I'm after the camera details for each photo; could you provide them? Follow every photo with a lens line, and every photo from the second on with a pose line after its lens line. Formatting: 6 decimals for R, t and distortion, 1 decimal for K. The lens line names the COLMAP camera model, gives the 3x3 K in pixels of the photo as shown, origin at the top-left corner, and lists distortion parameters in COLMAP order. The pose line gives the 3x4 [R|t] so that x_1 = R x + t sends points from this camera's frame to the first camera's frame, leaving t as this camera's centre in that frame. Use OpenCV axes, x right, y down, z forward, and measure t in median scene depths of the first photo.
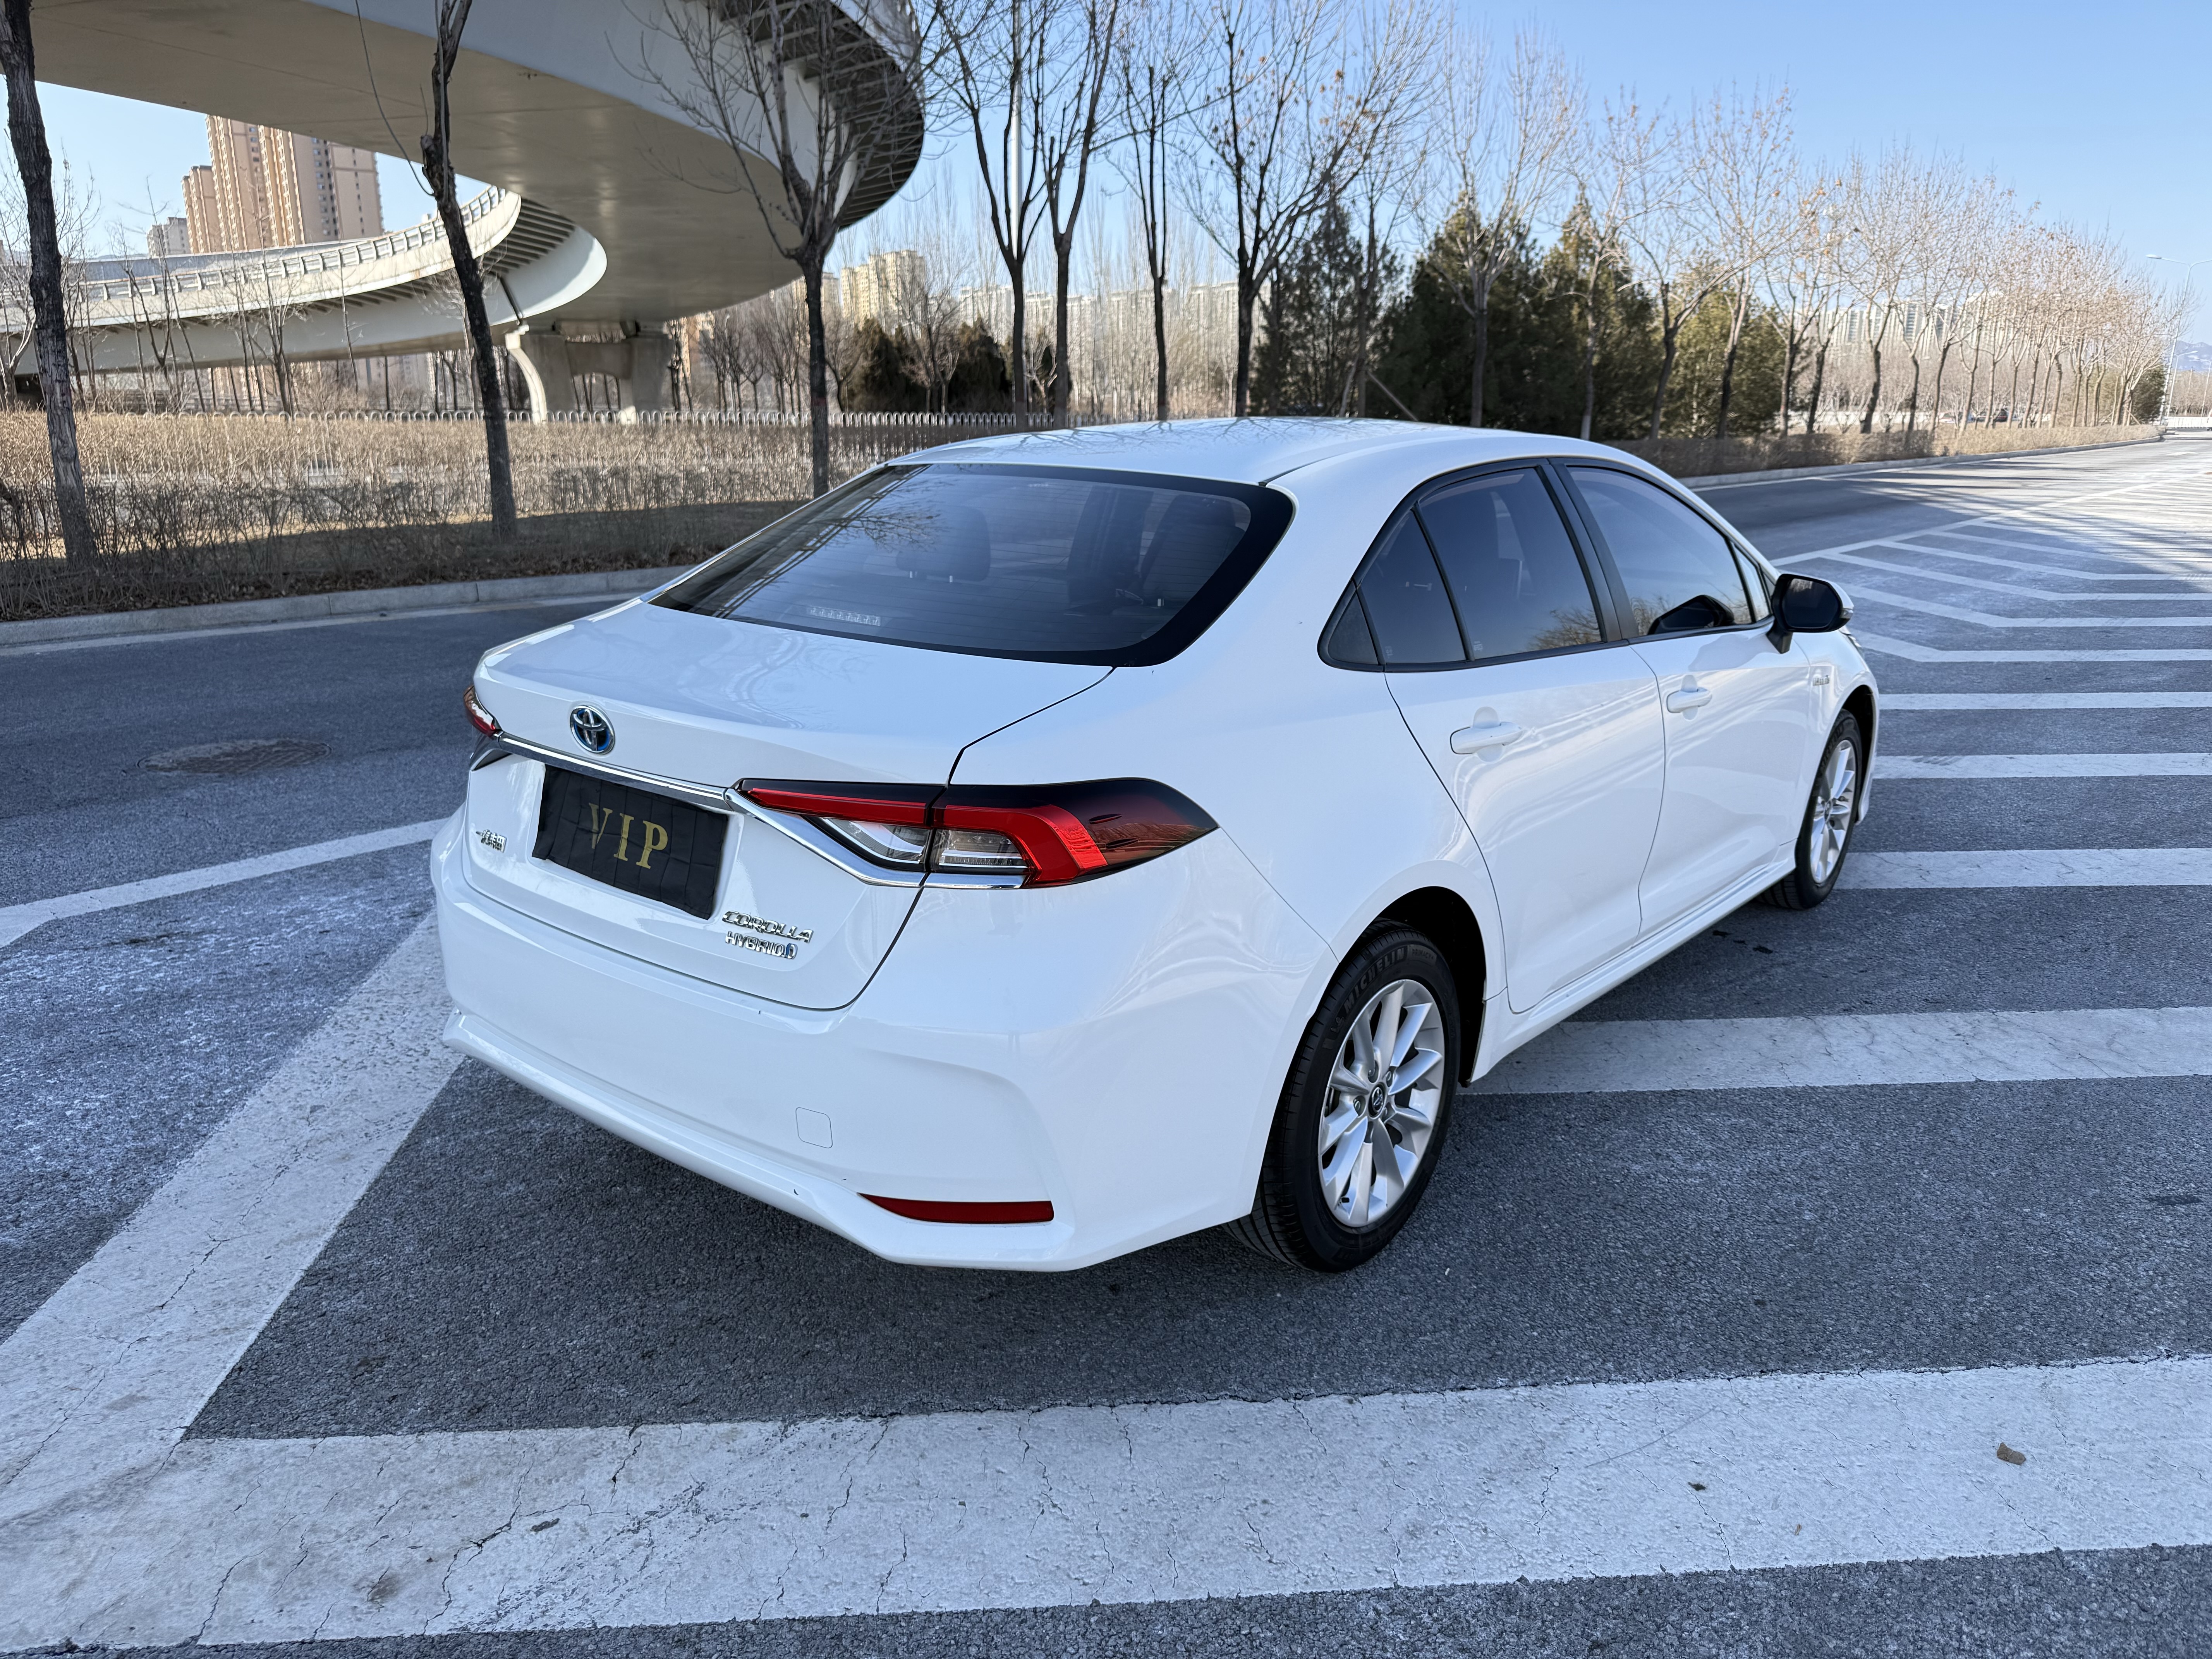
lens RADIAL K [[1568.9, 0, 1099.3], [0, 1568.9, 837.8], [0, 0, 1]] dist [0.000239, -0.003725]
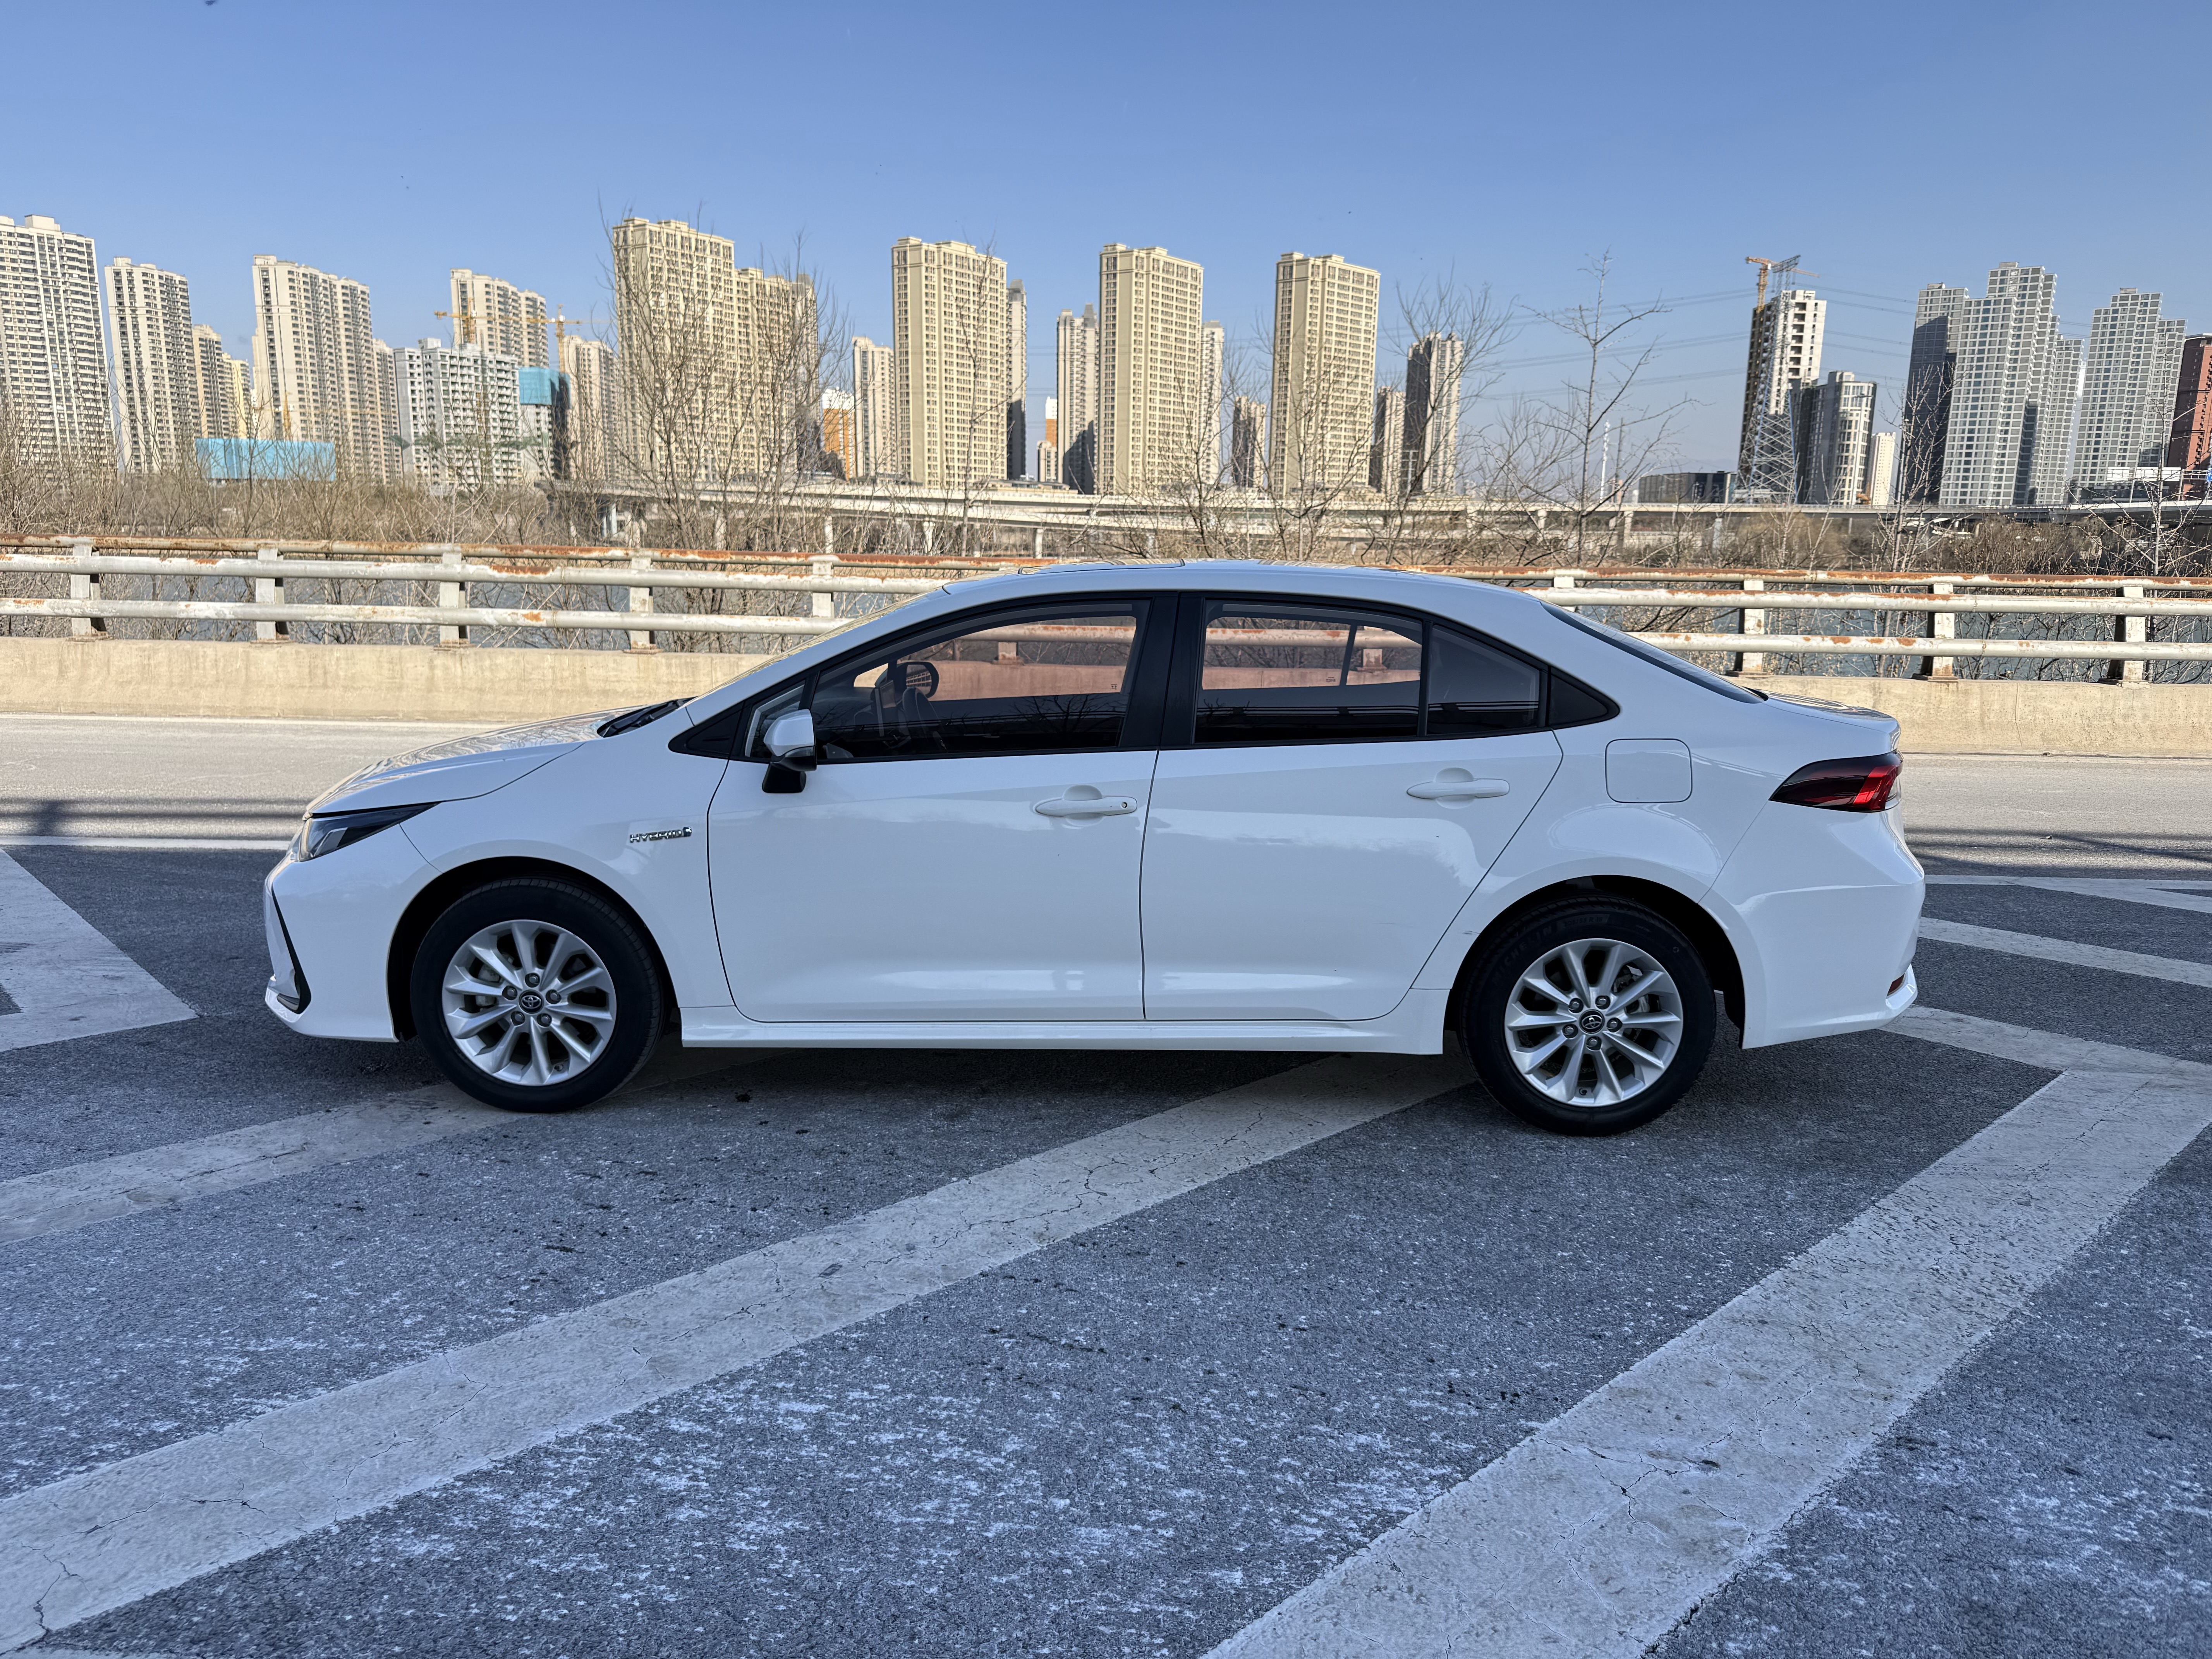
lens RADIAL K [[1550.2, 0, 1106.0], [0, 1550.2, 829.5], [0, 0, 1]] dist [0.063968, -0.089859]
pose [[-0.620537, -0.158231, 0.768047, -0.999733], [0.189581, 0.920107, 0.342728, -0.621348], [-0.760916, 0.358282, -0.540963, 2.204927]]
